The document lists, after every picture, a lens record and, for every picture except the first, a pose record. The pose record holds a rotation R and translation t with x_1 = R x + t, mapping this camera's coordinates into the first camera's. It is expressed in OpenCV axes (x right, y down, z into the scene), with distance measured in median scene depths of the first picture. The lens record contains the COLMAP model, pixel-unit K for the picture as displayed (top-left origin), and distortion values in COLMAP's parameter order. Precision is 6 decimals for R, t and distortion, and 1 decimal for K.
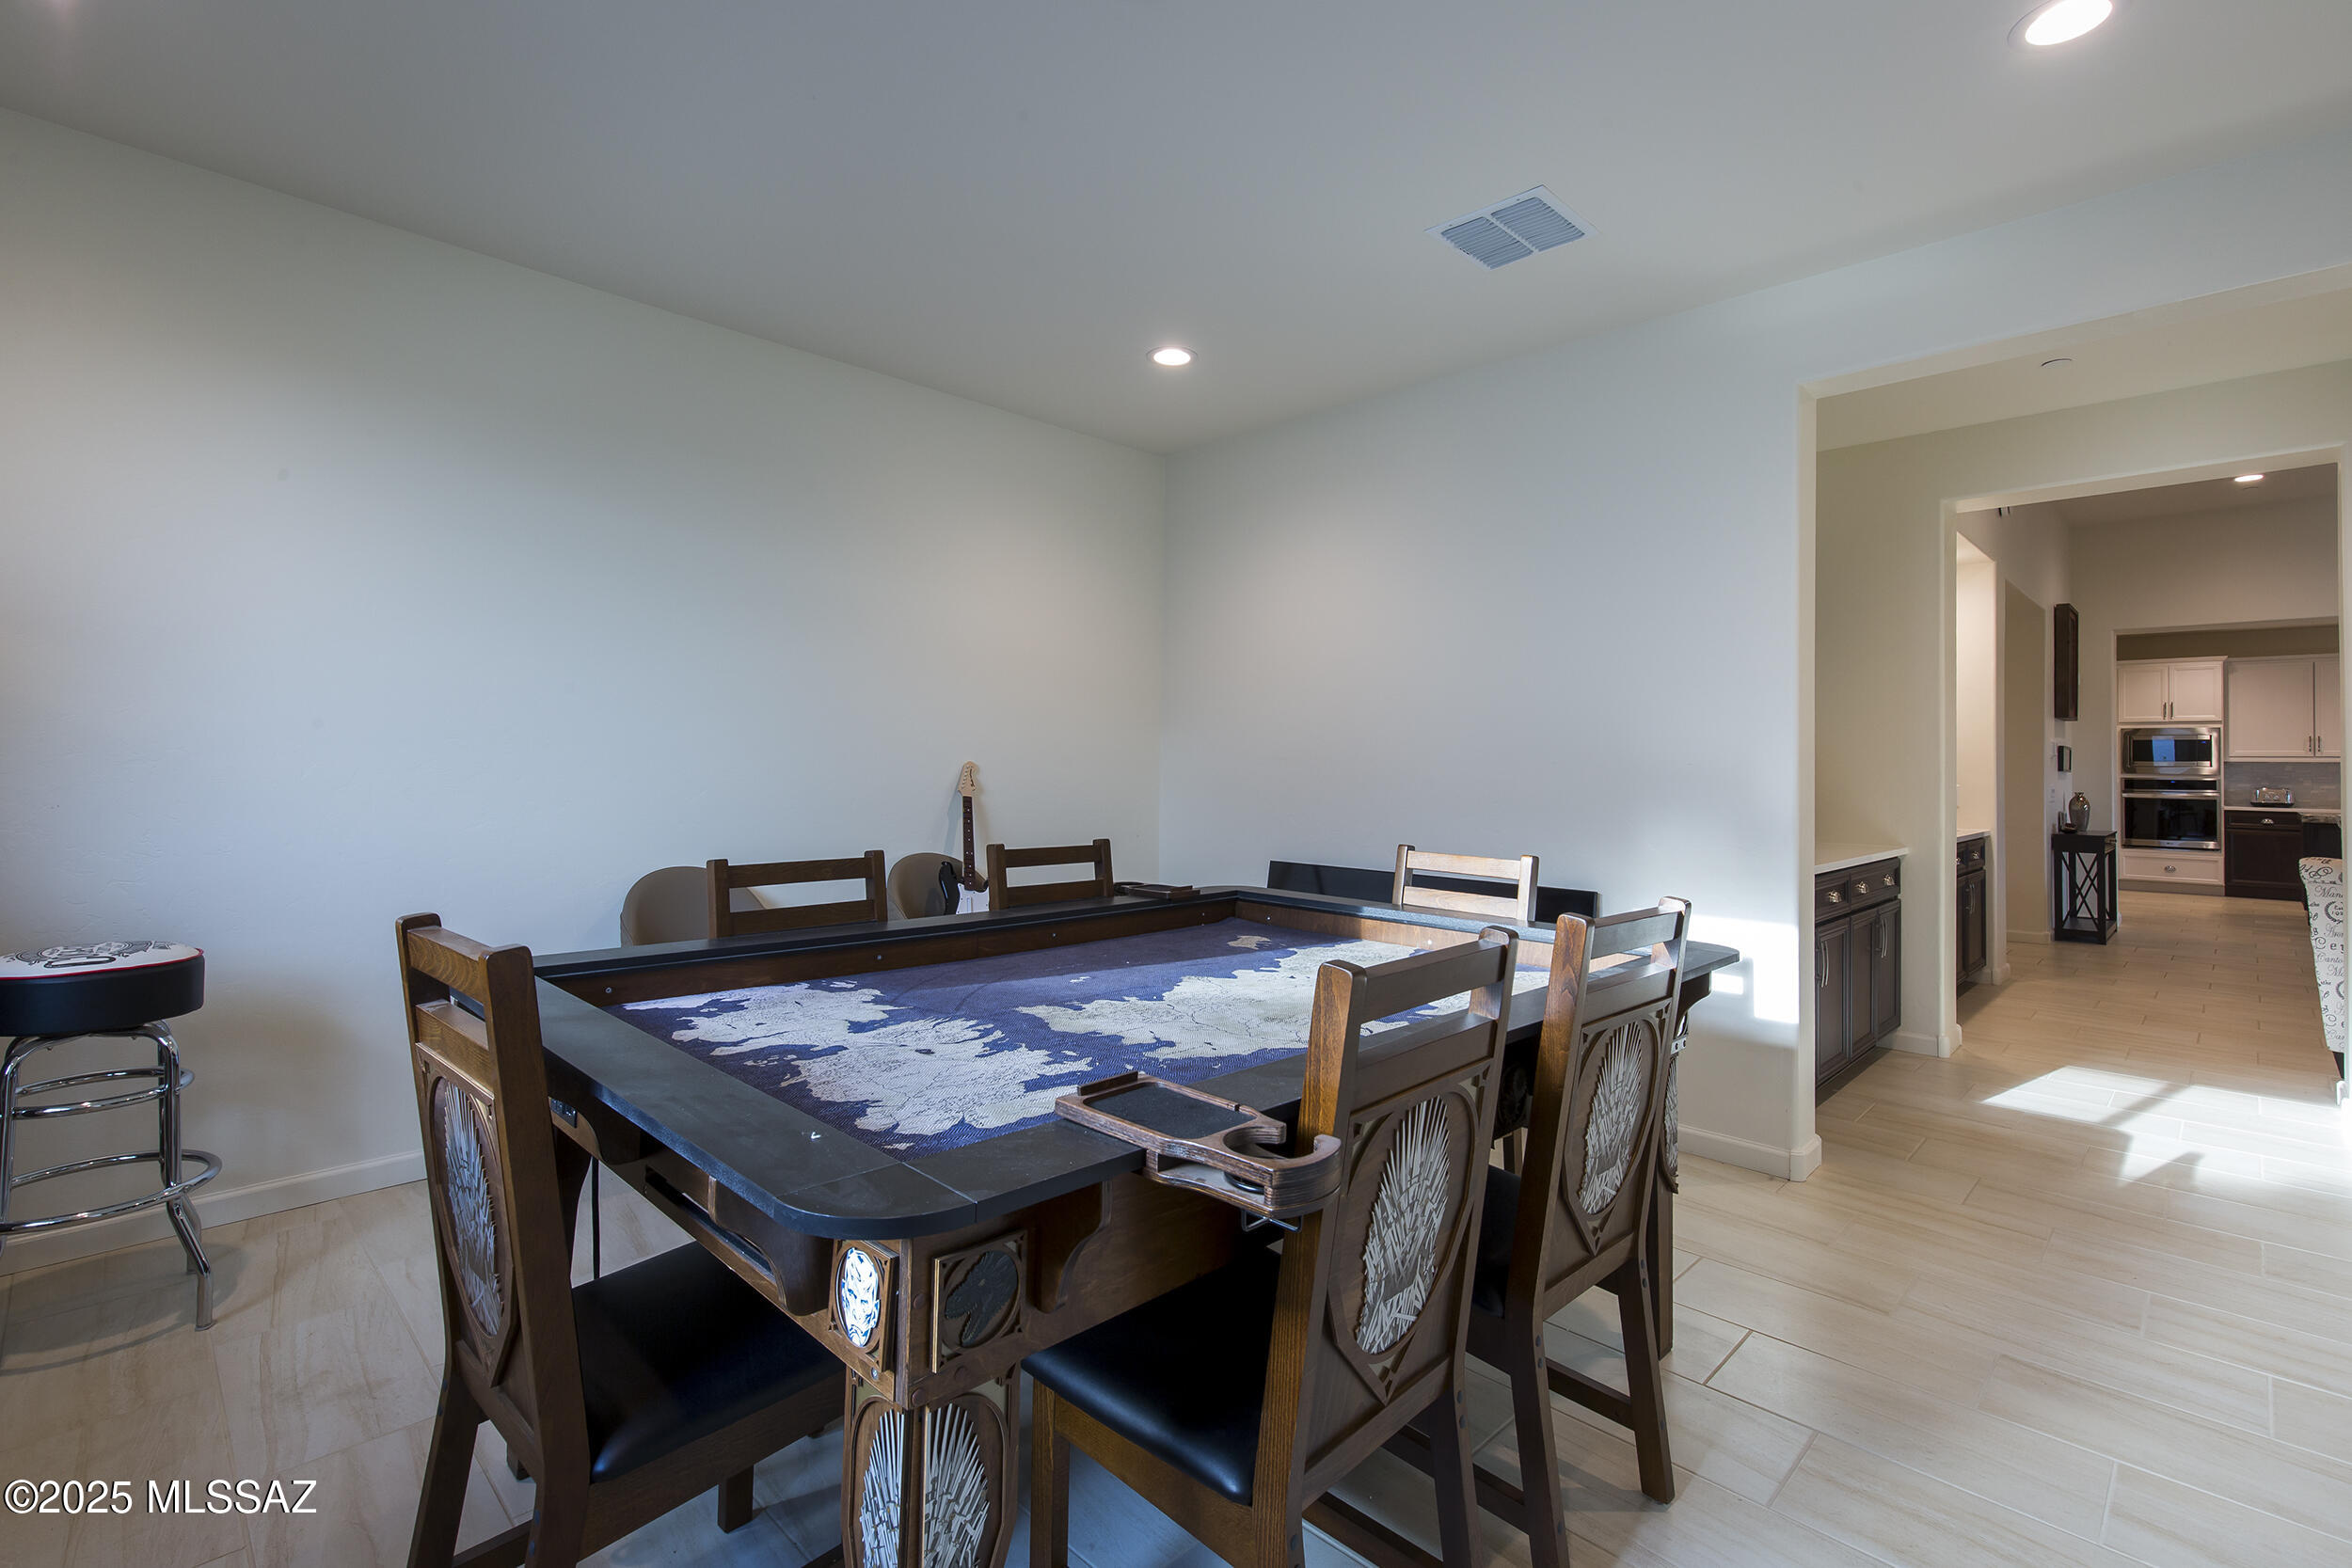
lens RADIAL K [[1074.6, 0, 1173.6], [0, 1074.6, 738.6], [0, 0, 1]] dist [0.008566, -0.001479]
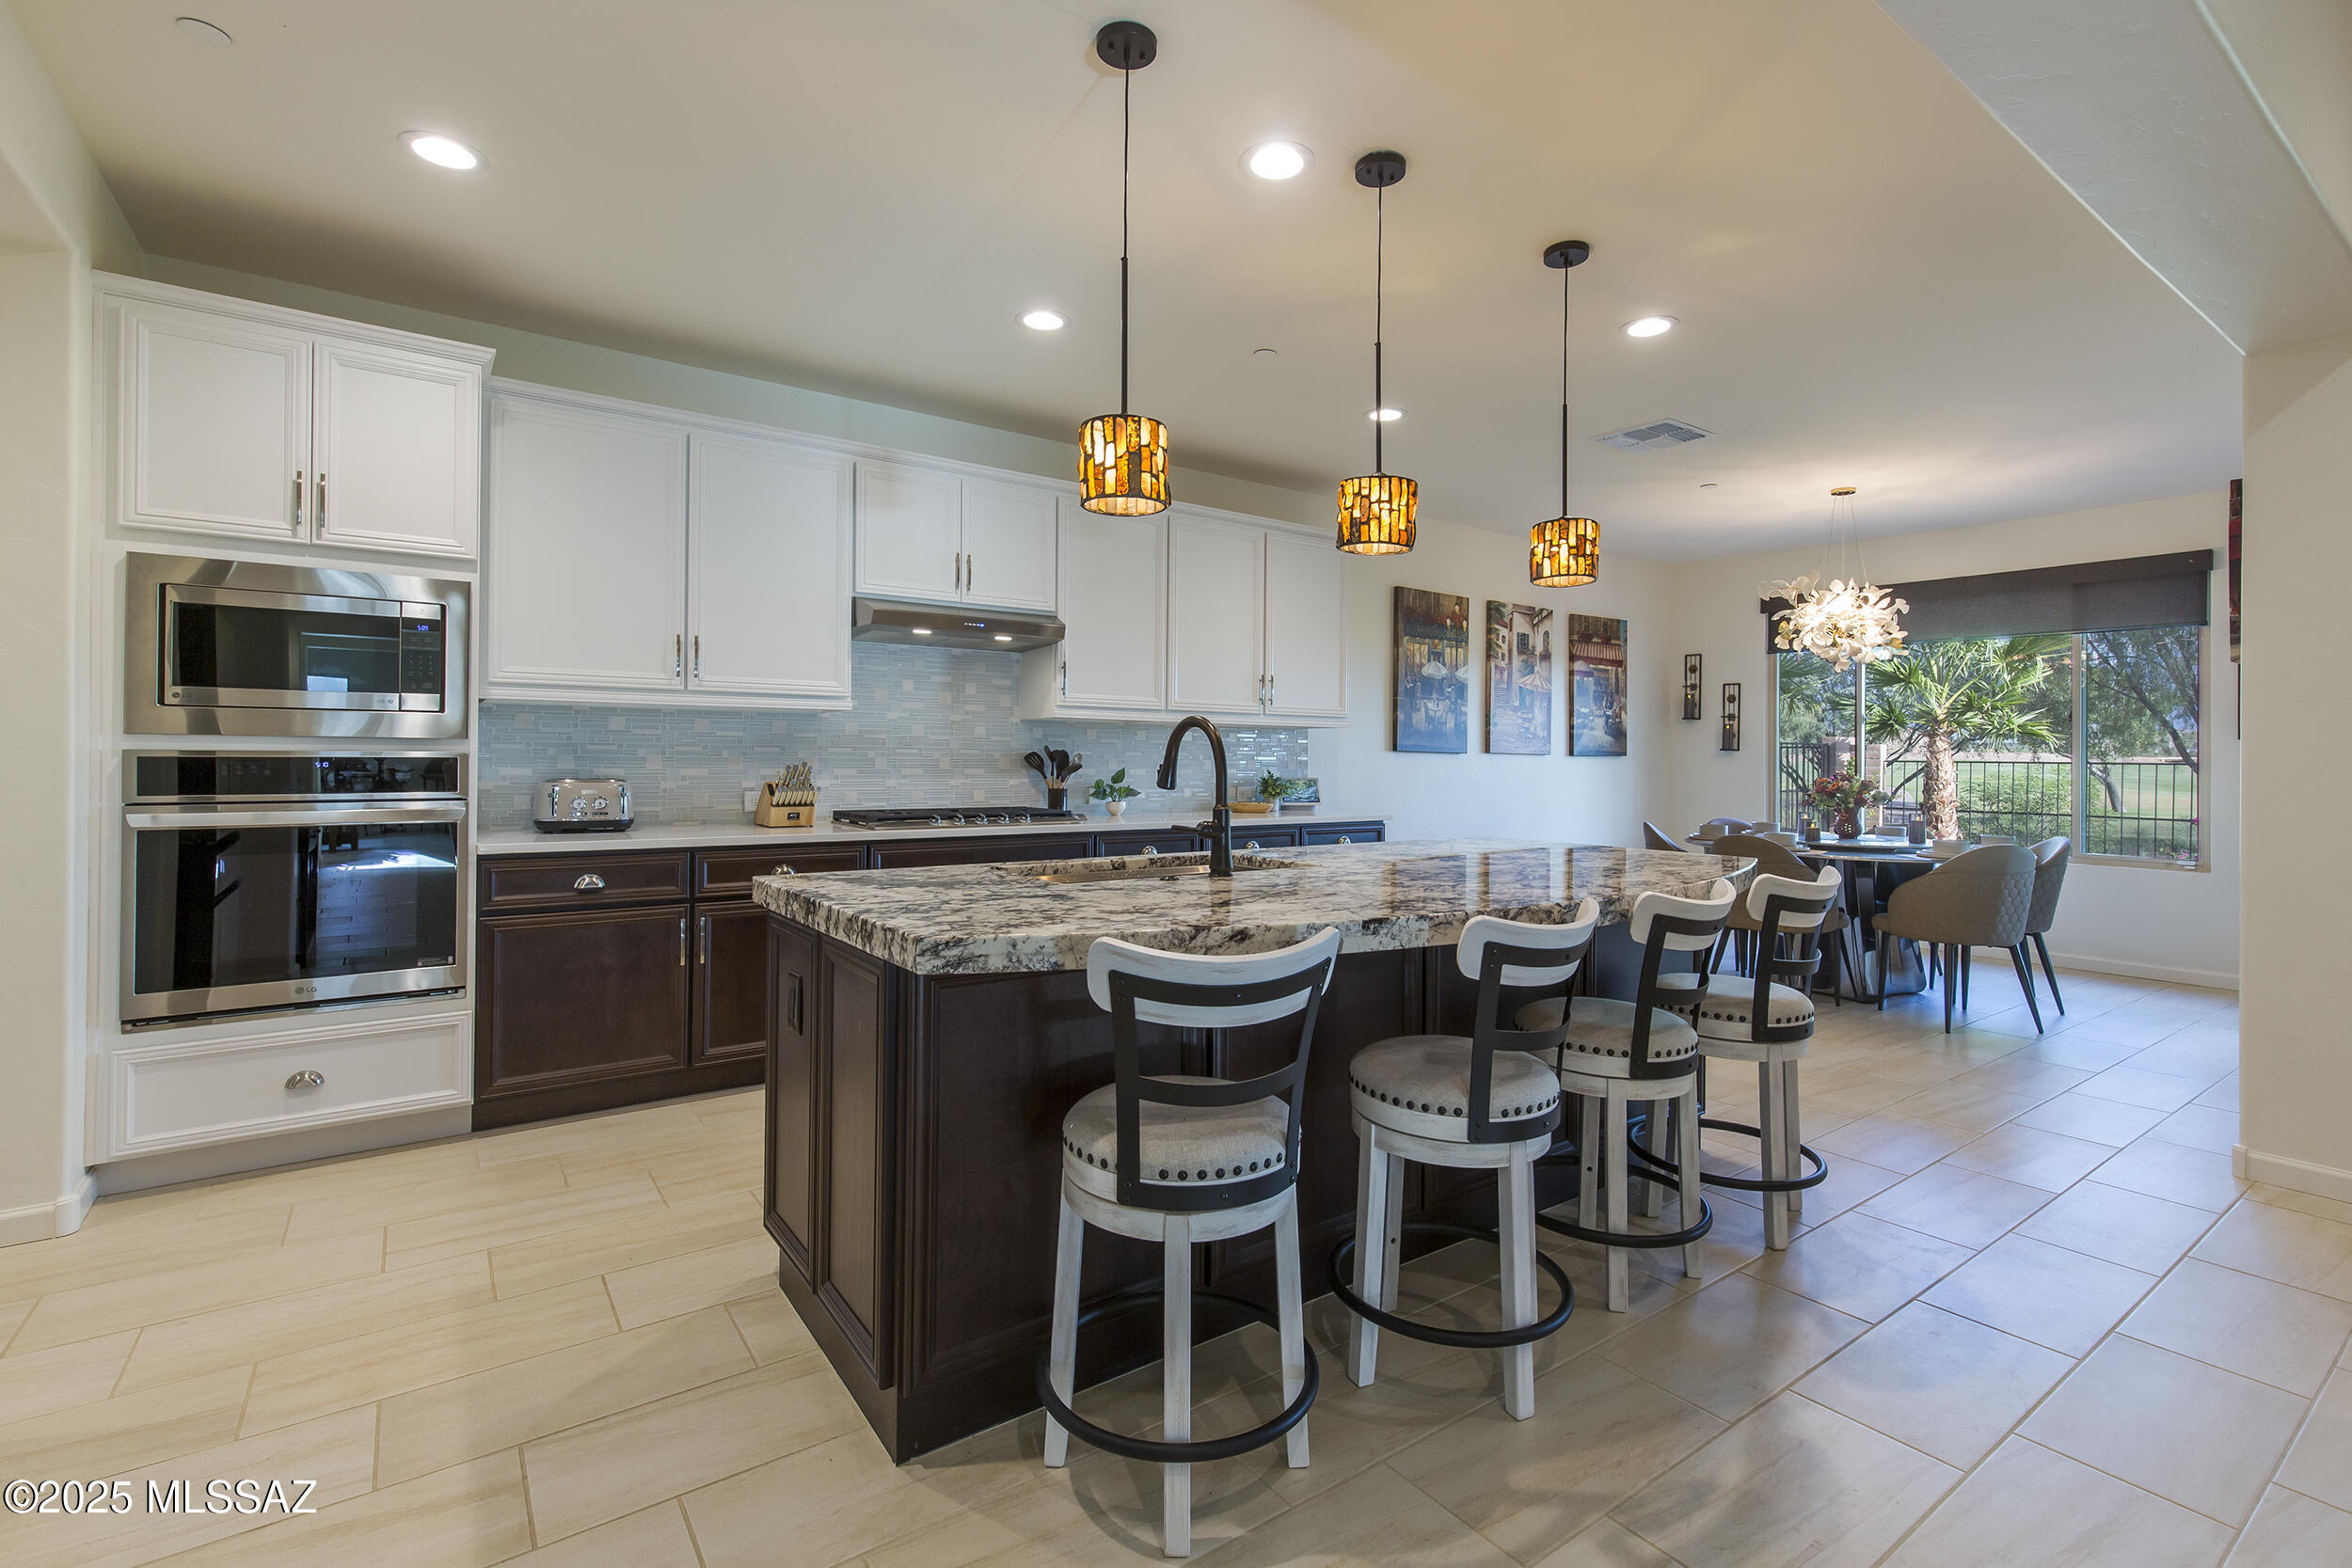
lens RADIAL K [[1074.6, 0, 1201.0], [0, 1074.6, 753.8], [0, 0, 1]] dist [0.008566, -0.001479]
pose [[0.120515, -0.004444, 0.992702, 0.689123], [-0.028657, 0.999558, 0.007953, 0.029176], [-0.992298, -0.029406, 0.120334, 0.755966]]
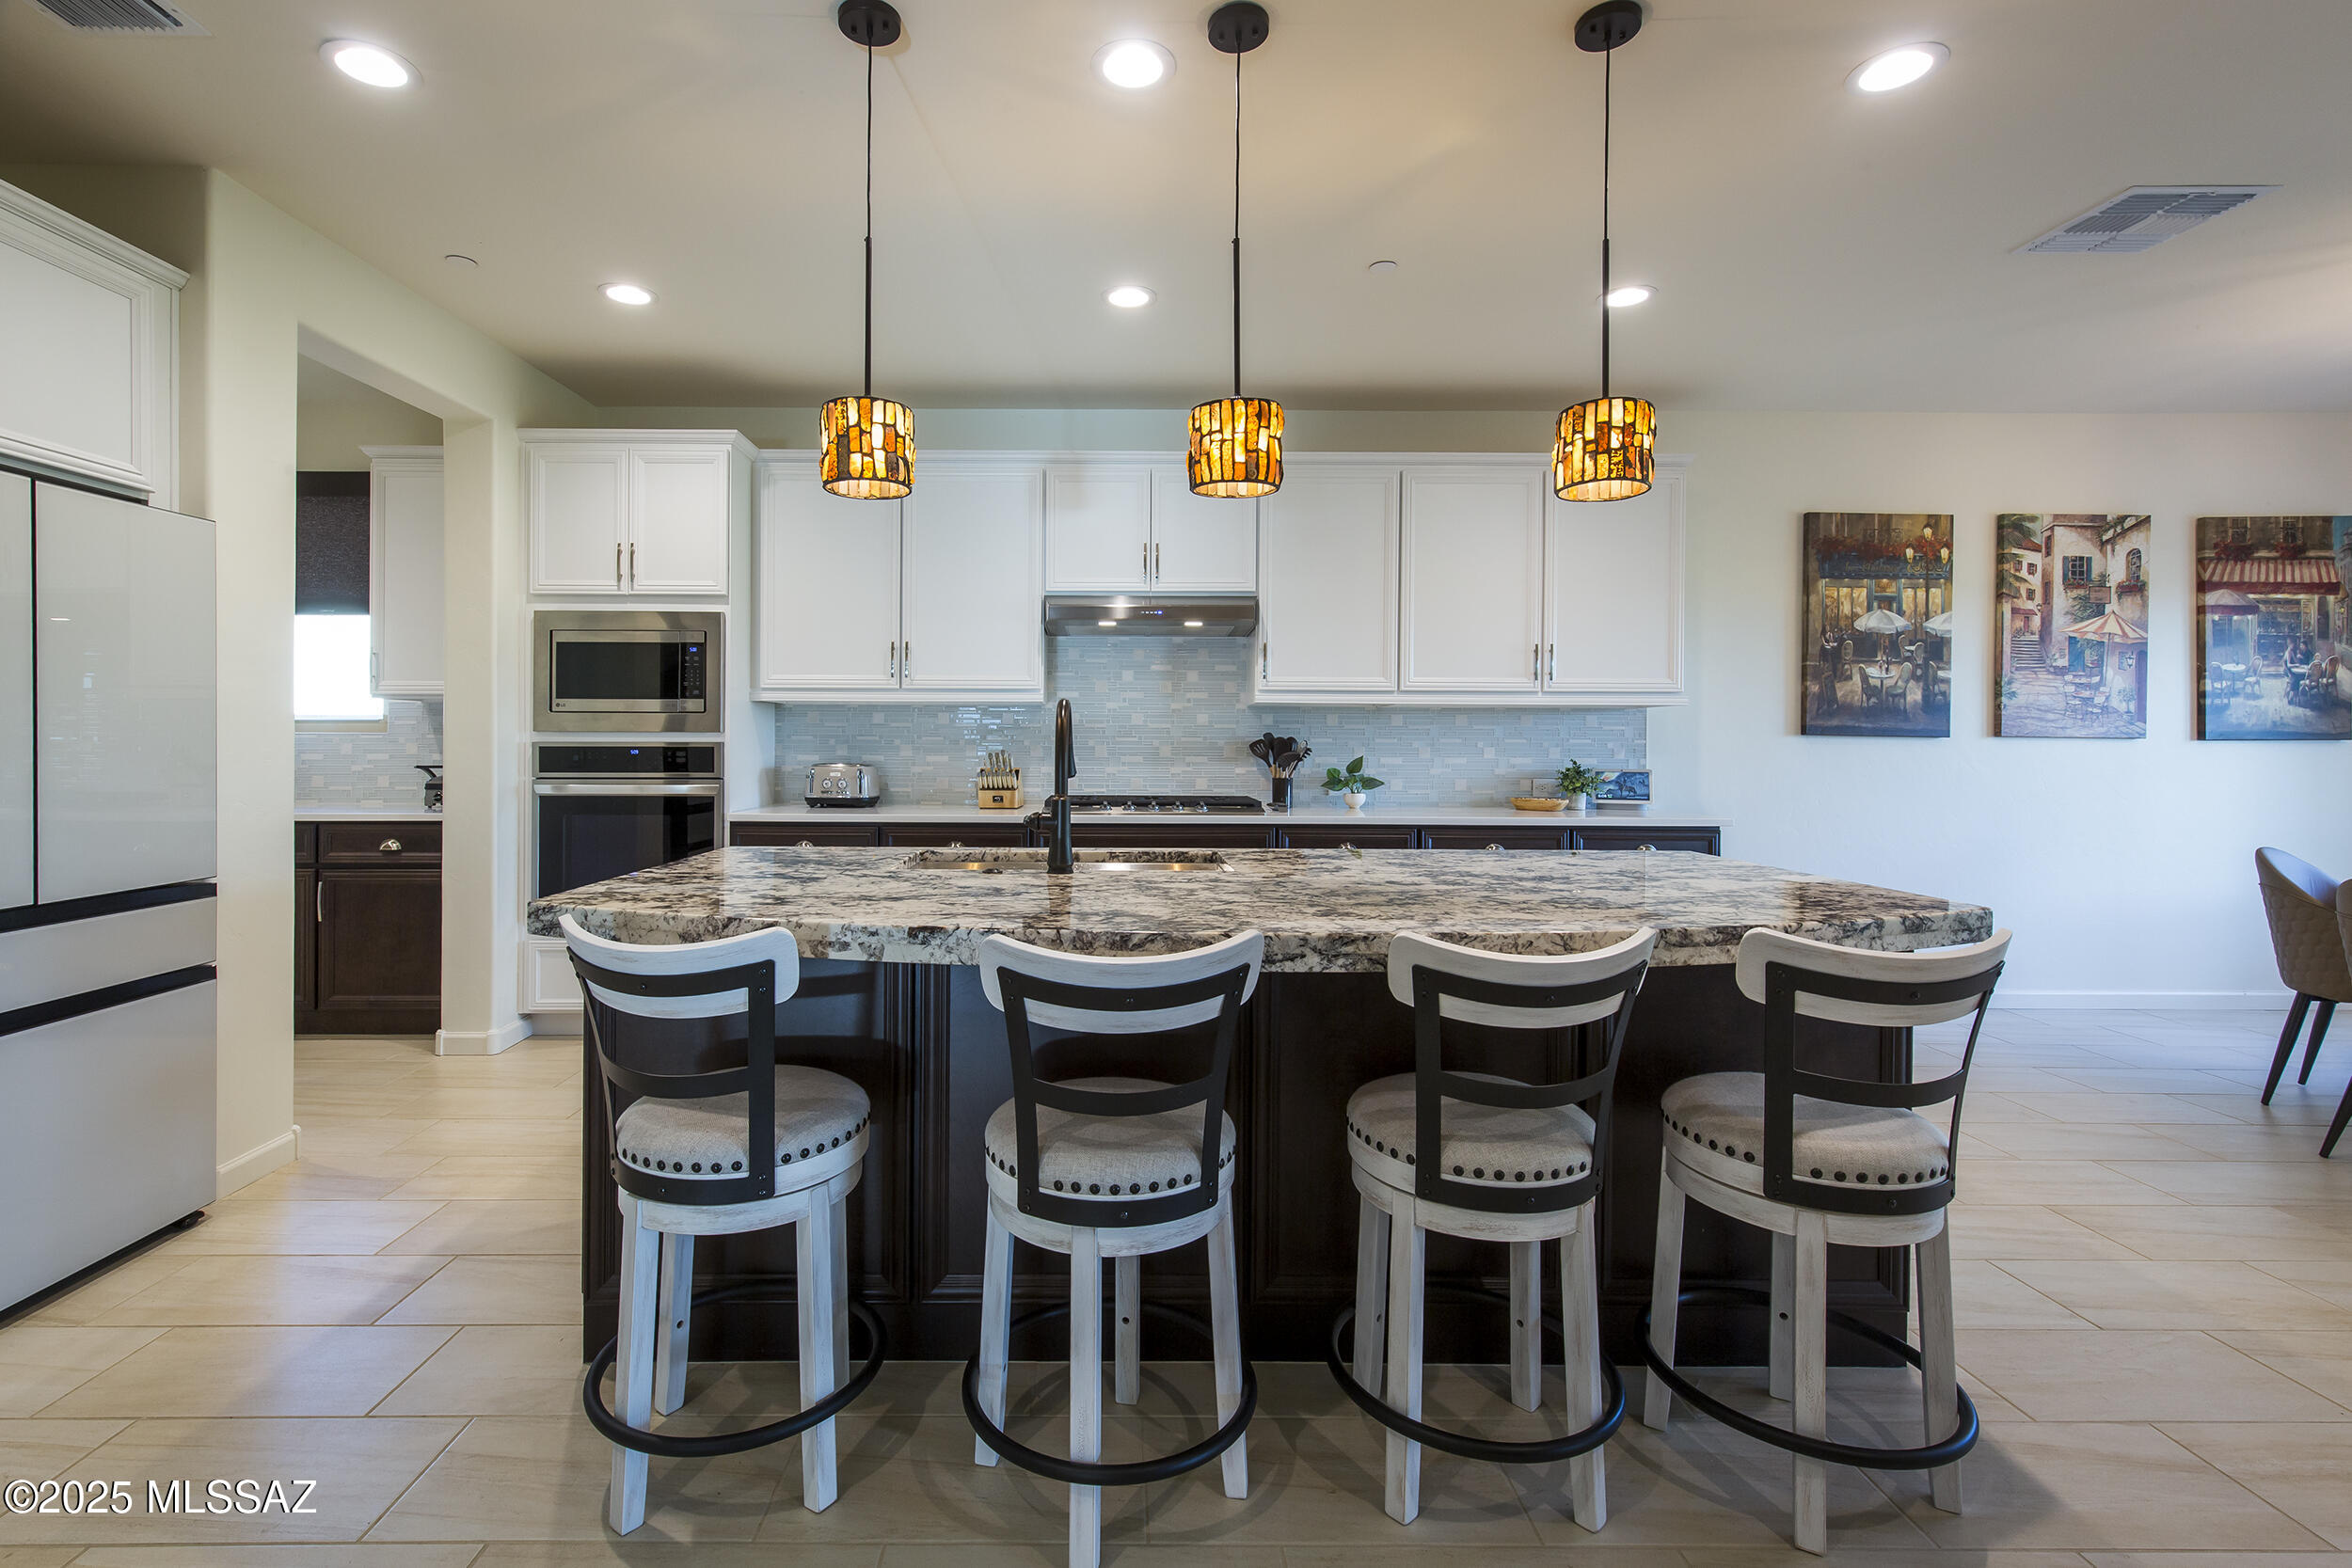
lens RADIAL K [[1074.6, 0, 1112.5], [0, 1074.6, 748.4], [0, 0, 1]] dist [0.008566, -0.001479]
pose [[0.683180, -0.010534, 0.730174, 0.772858], [-0.013118, 0.999558, 0.026694, 0.026843], [-0.730132, -0.027815, 0.682740, 0.625467]]
